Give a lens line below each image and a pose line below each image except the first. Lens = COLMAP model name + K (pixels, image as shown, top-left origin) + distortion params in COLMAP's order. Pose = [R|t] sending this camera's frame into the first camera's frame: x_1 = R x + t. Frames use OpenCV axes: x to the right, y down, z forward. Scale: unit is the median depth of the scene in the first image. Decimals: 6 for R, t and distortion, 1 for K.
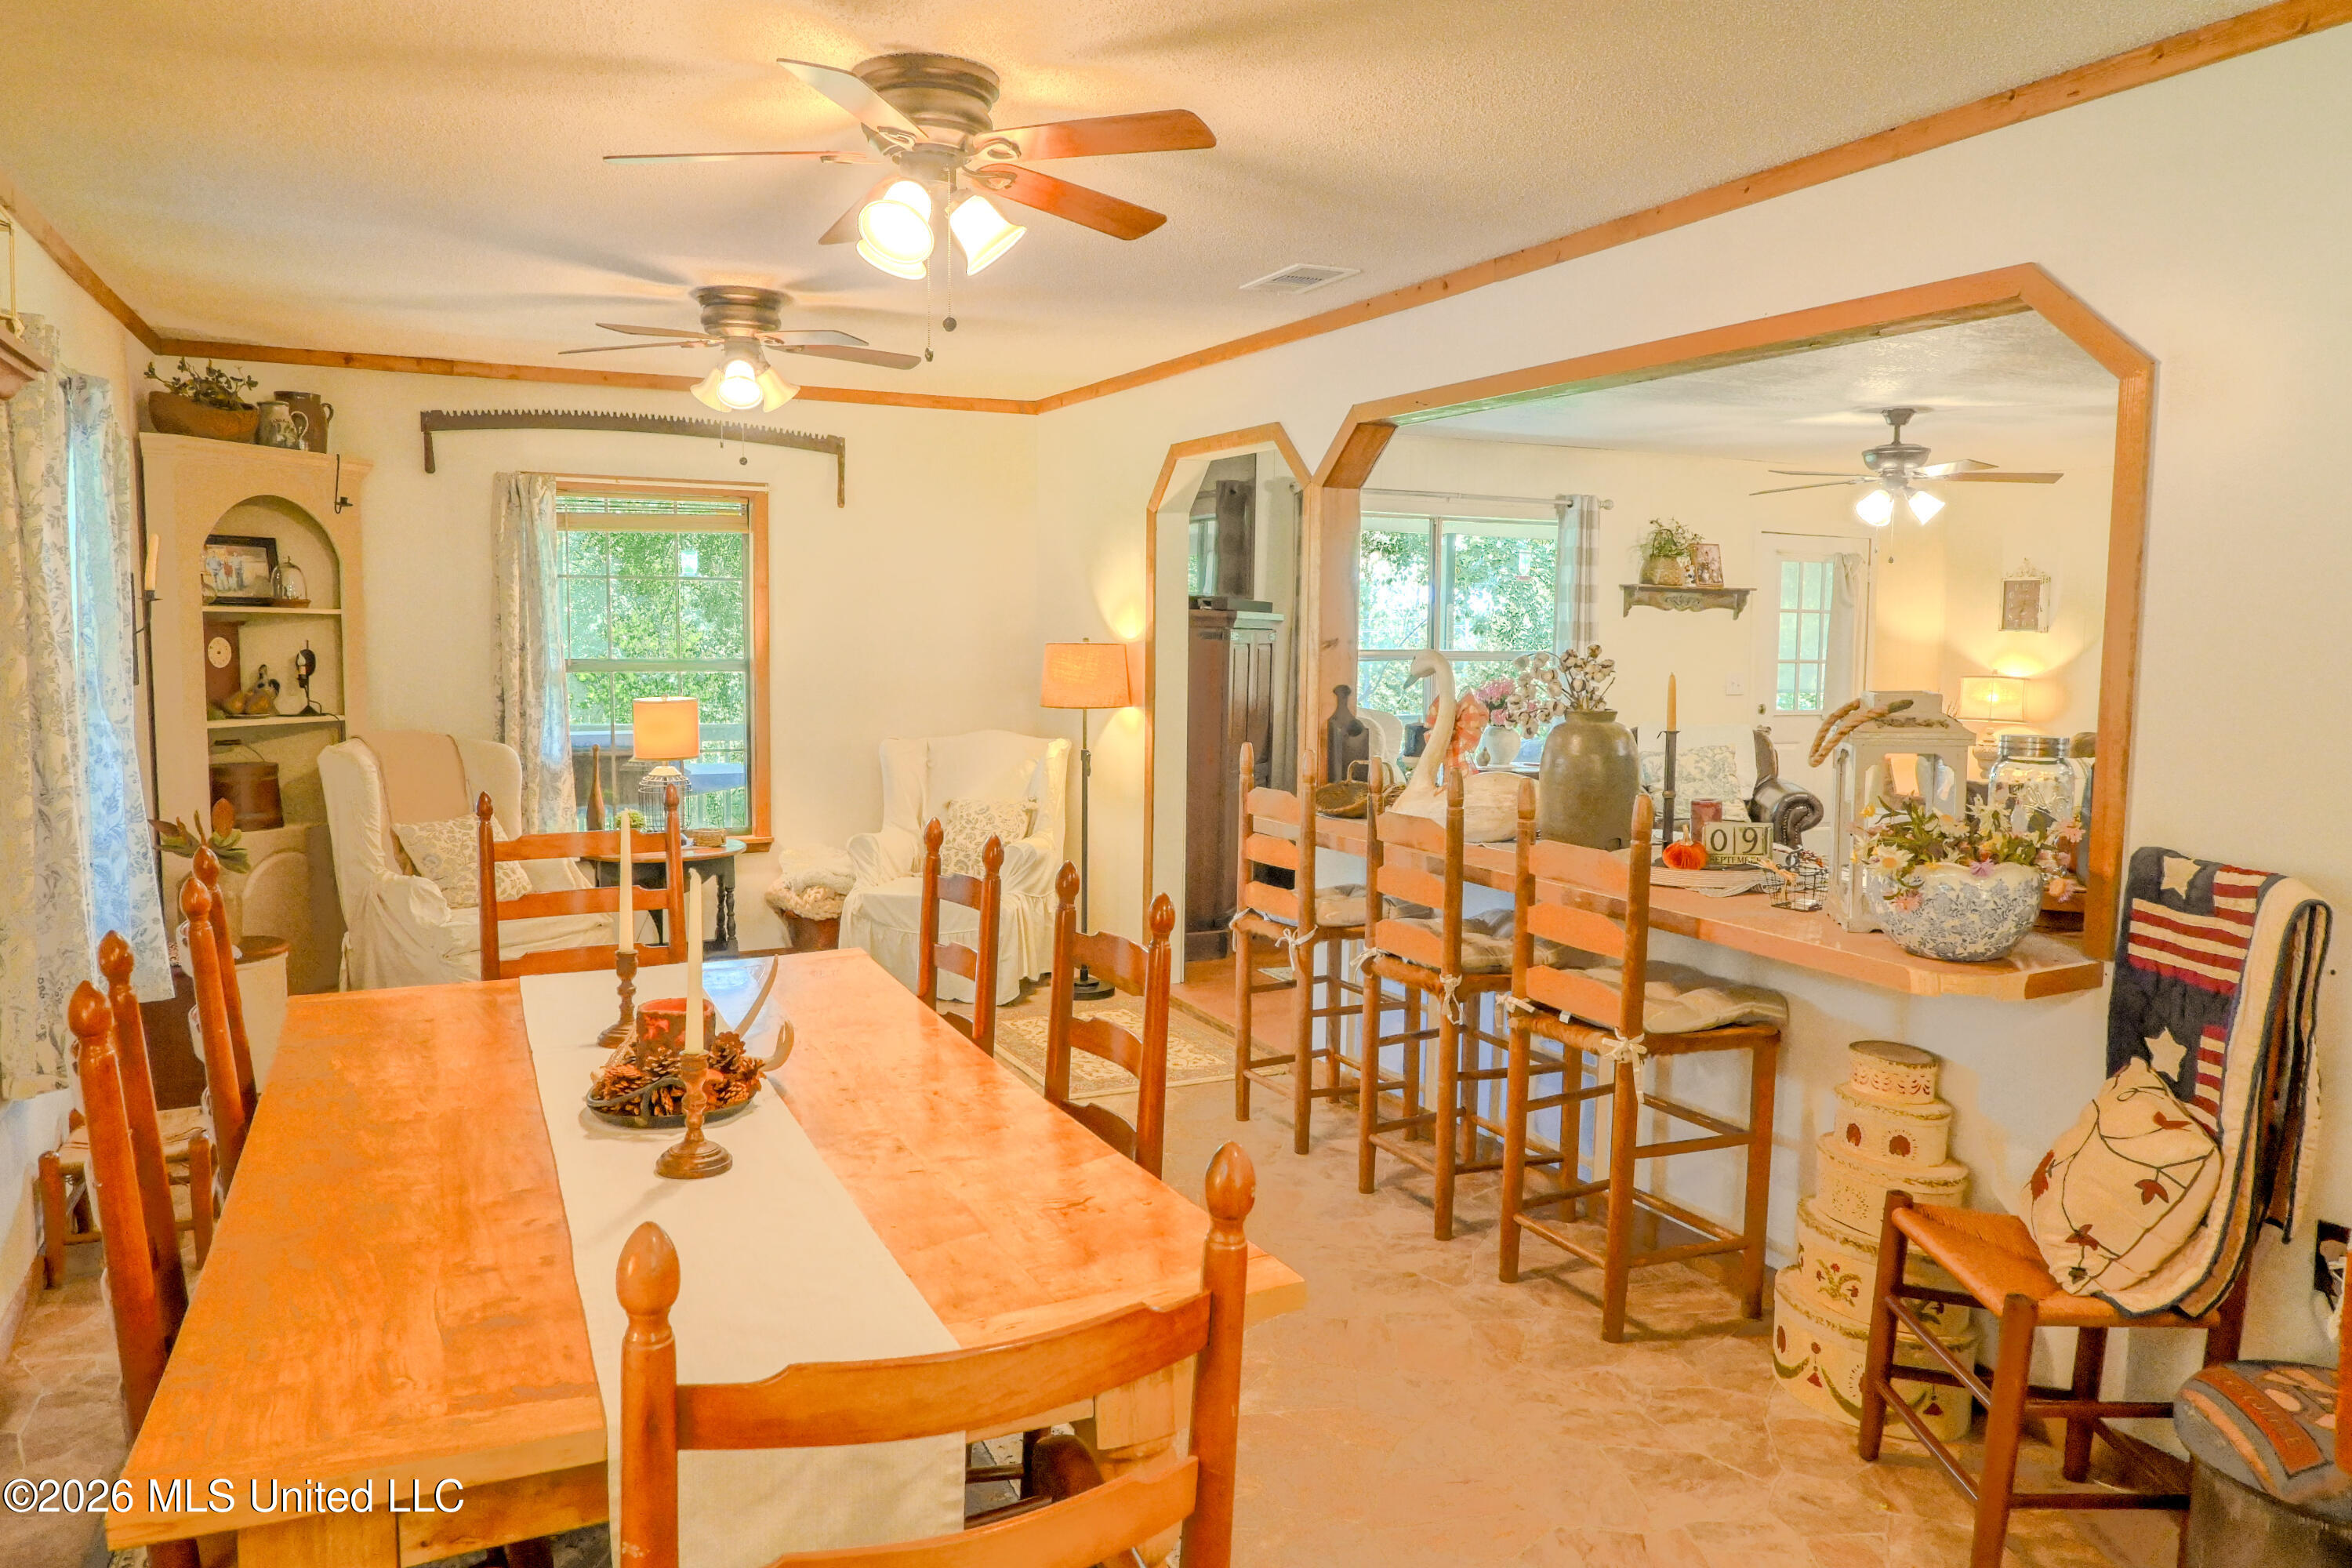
lens RADIAL K [[1599.2, 0, 1184.2], [0, 1599.2, 776.3], [0, 0, 1]] dist [-0.000442, -0.001242]
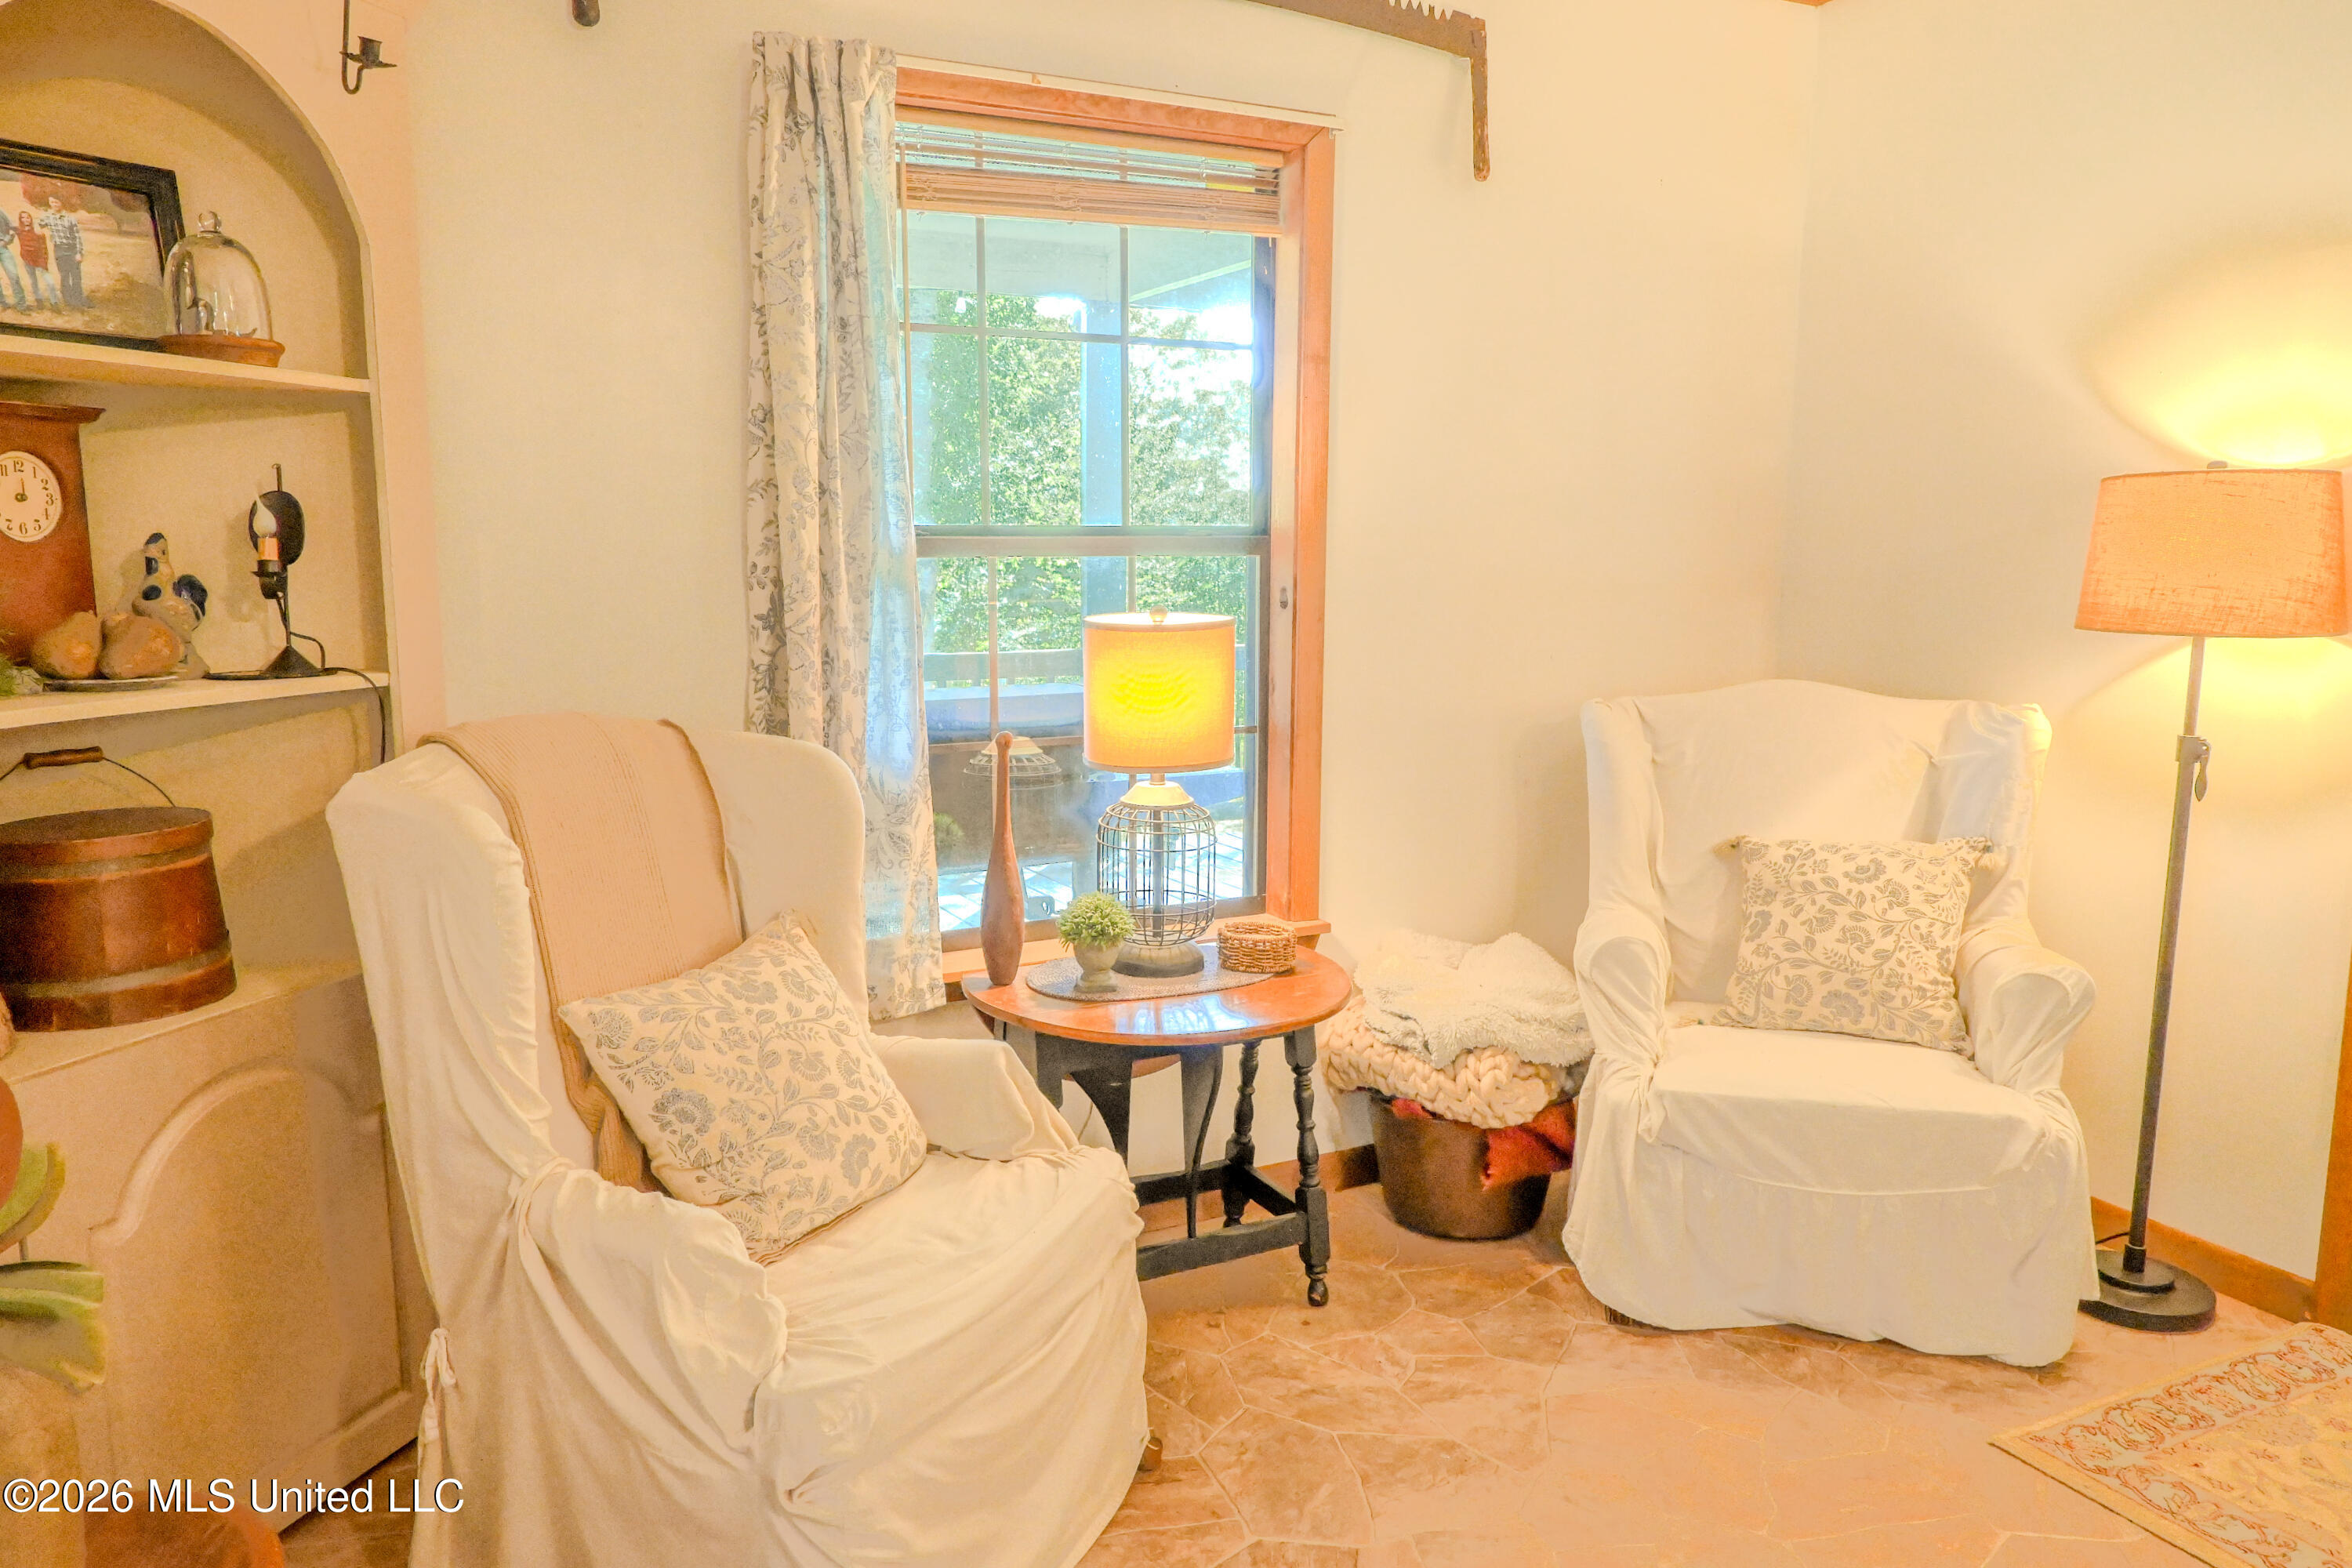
lens RADIAL K [[1599.2, 0, 1189.4], [0, 1599.2, 779.3], [0, 0, 1]] dist [-0.000442, -0.001242]
pose [[0.999729, -0.009404, 0.021288, -0.355150], [0.008059, 0.998018, 0.062406, -0.035818], [-0.021833, -0.062218, 0.997824, 0.638240]]
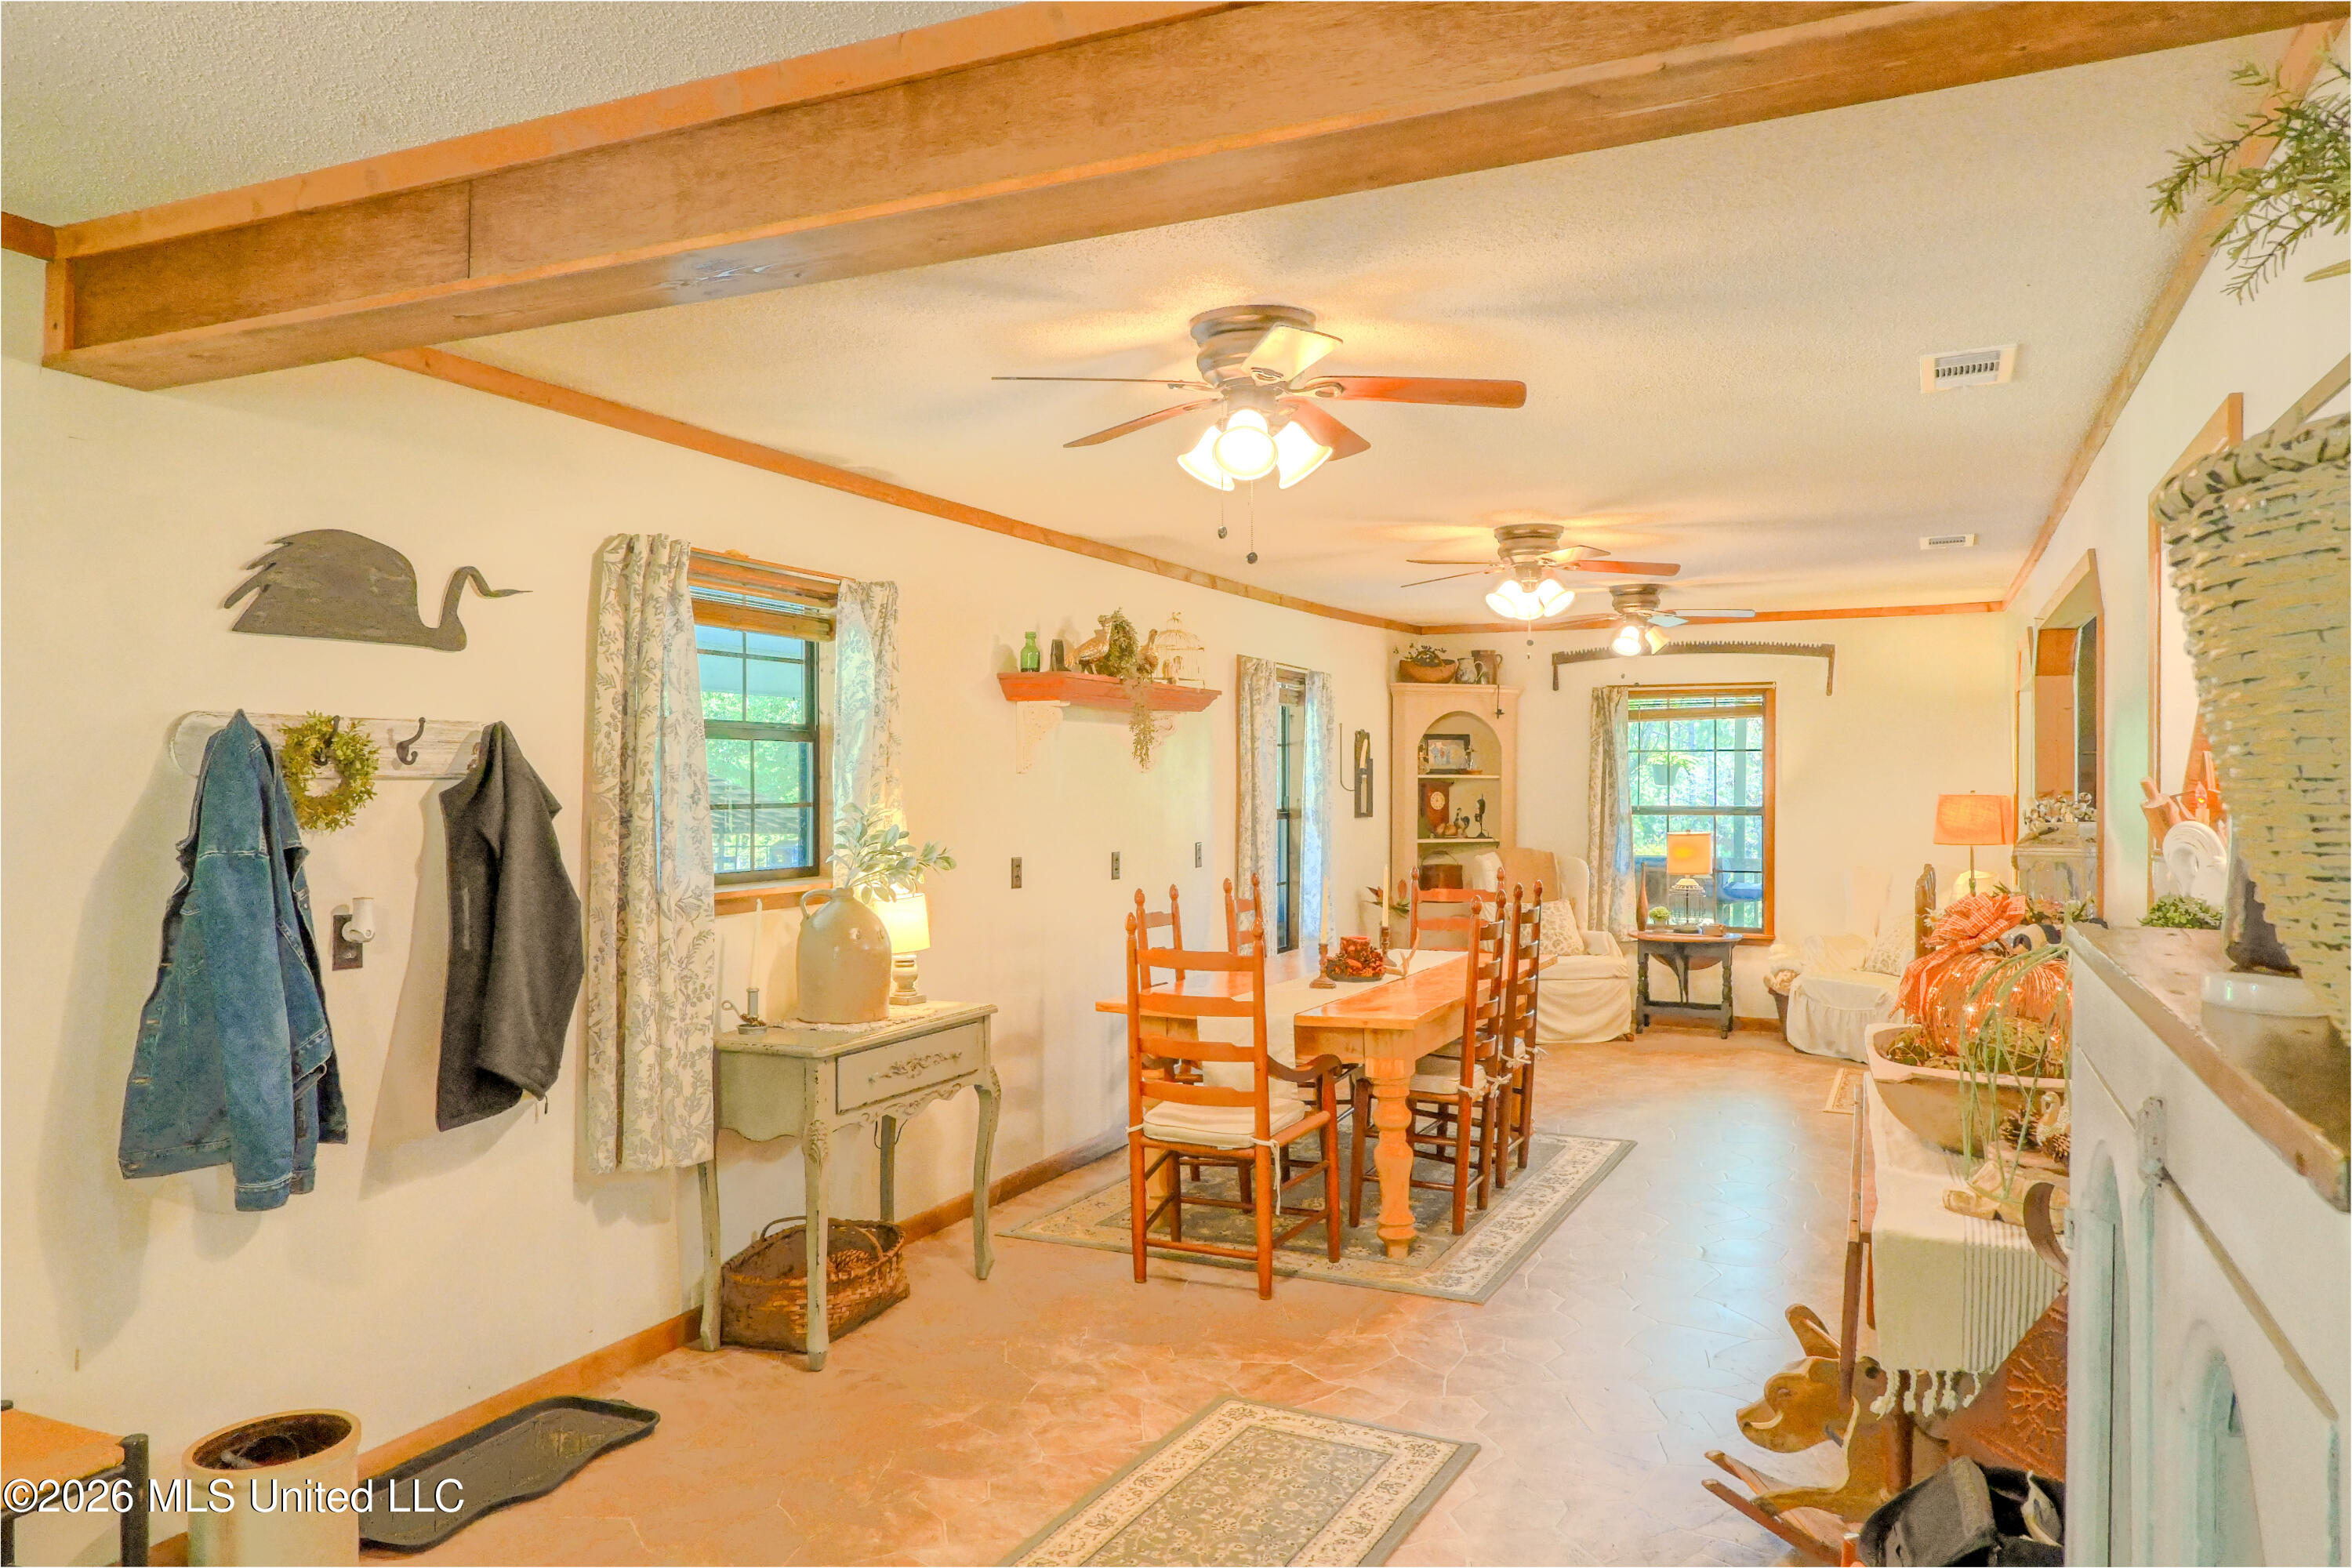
lens RADIAL K [[1599.2, 0, 1178.8], [0, 1599.2, 786.0], [0, 0, 1]] dist [-0.000442, -0.001242]
pose [[0.633146, -0.005181, -0.774015, 0.564881], [-0.063580, 0.996250, -0.058678, 0.026903], [0.771417, 0.086364, 0.630443, -0.320188]]
